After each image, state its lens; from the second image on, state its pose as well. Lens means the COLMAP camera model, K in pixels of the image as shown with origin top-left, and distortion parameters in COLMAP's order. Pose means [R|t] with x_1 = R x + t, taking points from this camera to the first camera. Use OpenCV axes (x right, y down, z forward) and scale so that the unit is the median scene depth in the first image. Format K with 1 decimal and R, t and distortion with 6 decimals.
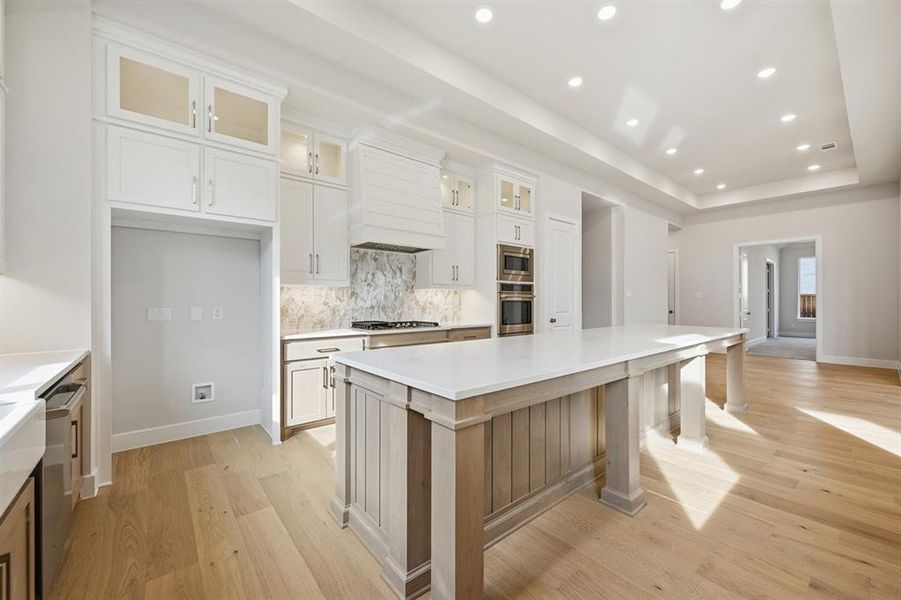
lens RADIAL K [[359.3, 0, 452.8], [0, 359.3, 302.4], [0, 0, 1]] dist [-0.000974, 0.001504]
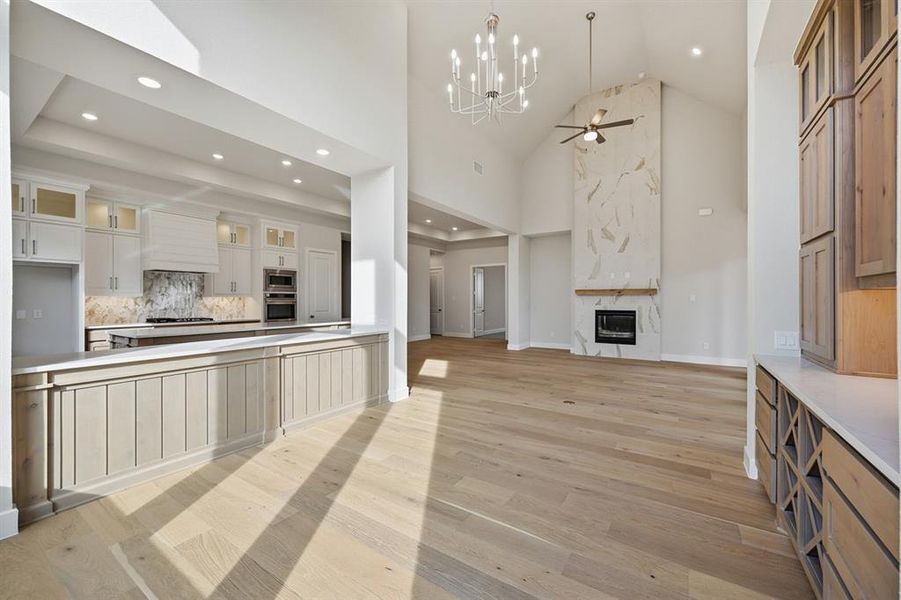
lens RADIAL K [[359.3, 0, 451.3], [0, 359.3, 300.3], [0, 0, 1]] dist [-0.000974, 0.001504]
pose [[0.958891, -0.001856, 0.283770, 0.529414], [0.003660, 0.999976, -0.005825, -0.011473], [-0.283752, 0.006624, 0.958875, -0.853905]]
